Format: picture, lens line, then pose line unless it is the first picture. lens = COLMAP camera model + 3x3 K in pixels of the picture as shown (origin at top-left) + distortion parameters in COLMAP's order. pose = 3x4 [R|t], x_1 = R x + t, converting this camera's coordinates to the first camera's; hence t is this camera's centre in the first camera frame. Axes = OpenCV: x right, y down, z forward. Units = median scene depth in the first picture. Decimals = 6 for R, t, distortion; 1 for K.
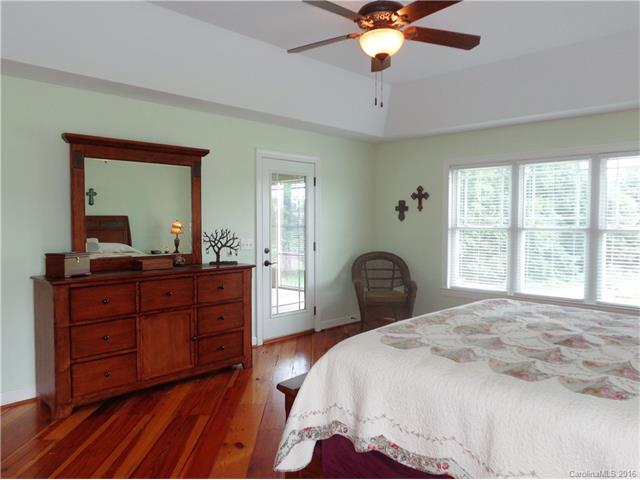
lens RADIAL K [[478.3, 0, 334.2], [0, 478.3, 241.4], [0, 0, 1]] dist [-0.005184, 0.000189]
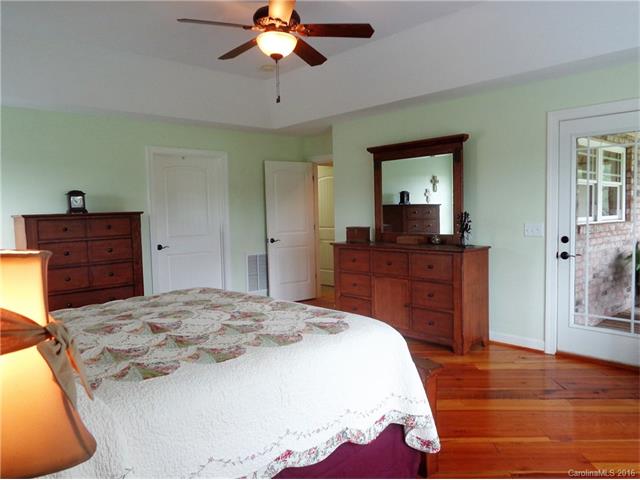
lens RADIAL K [[478.3, 0, 334.2], [0, 478.3, 241.4], [0, 0, 1]] dist [-0.005184, 0.000189]
pose [[-0.039115, 0.065795, -0.997066, 0.799515], [-0.026463, 0.997412, 0.066855, -0.024105], [0.998884, 0.029001, -0.037272, 0.789626]]
